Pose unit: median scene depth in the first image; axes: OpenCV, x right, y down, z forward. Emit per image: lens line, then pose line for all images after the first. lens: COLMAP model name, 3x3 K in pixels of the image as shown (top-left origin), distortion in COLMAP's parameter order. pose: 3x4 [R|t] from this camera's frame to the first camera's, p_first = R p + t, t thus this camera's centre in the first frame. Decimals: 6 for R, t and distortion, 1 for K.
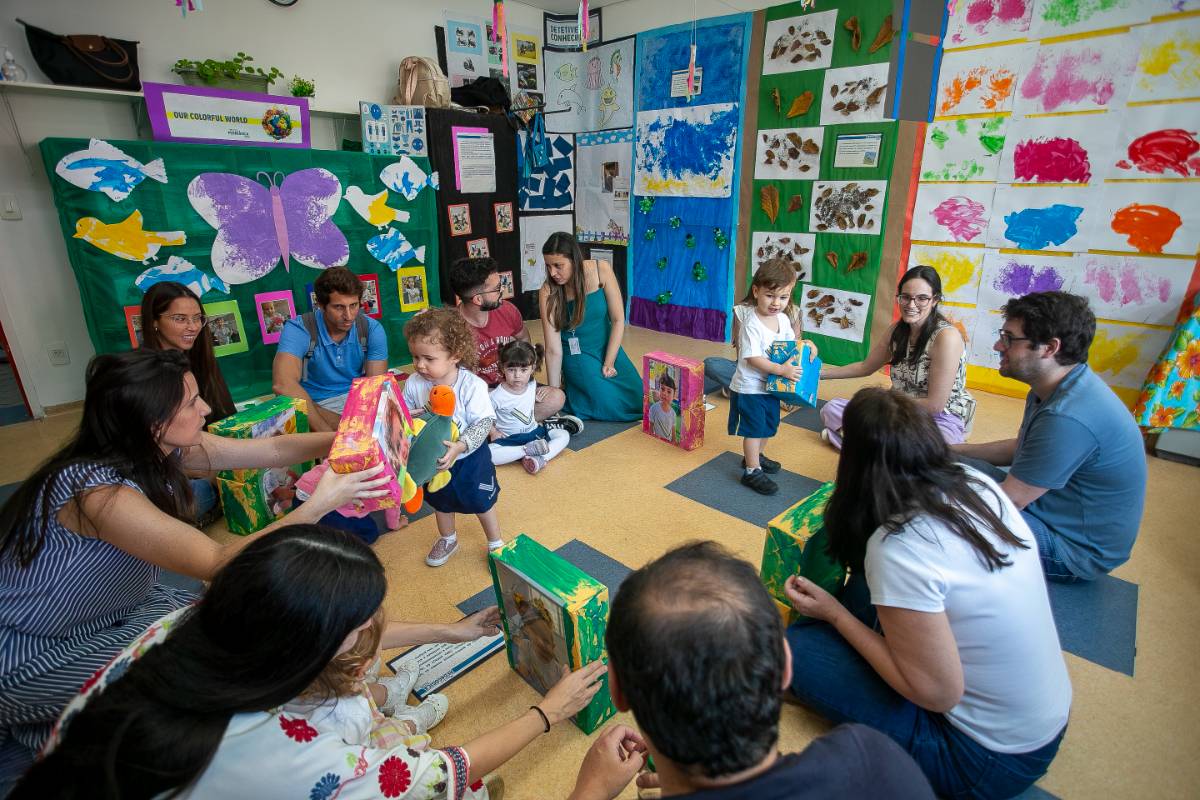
lens RADIAL K [[583.8, 0, 600.0], [0, 583.8, 400.0], [0, 0, 1]] dist [-0.054050, 0.021951]
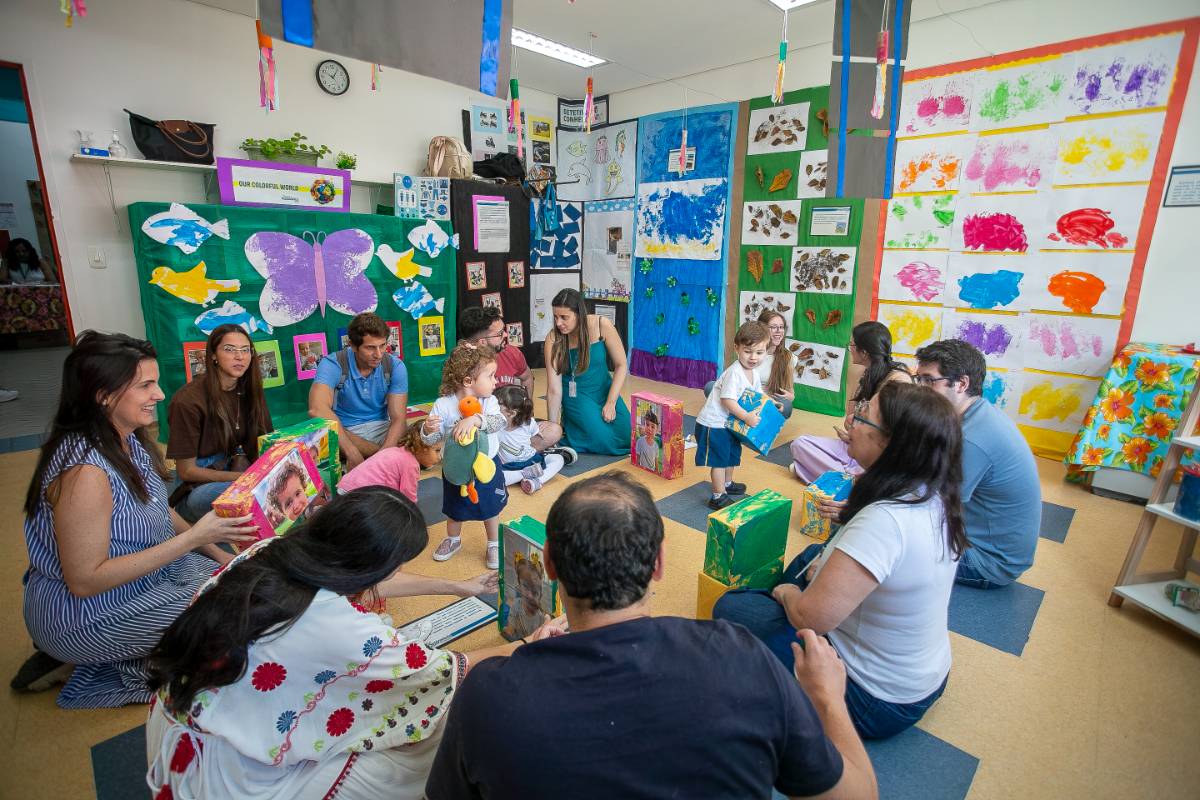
lens RADIAL K [[583.8, 0, 600.0], [0, 583.8, 400.0], [0, 0, 1]] dist [-0.054050, 0.021951]
pose [[0.999540, 0.021599, -0.021298, 0.031827], [-0.023563, 0.995030, -0.096751, 0.037933], [0.019102, 0.097209, 0.995081, -0.109715]]
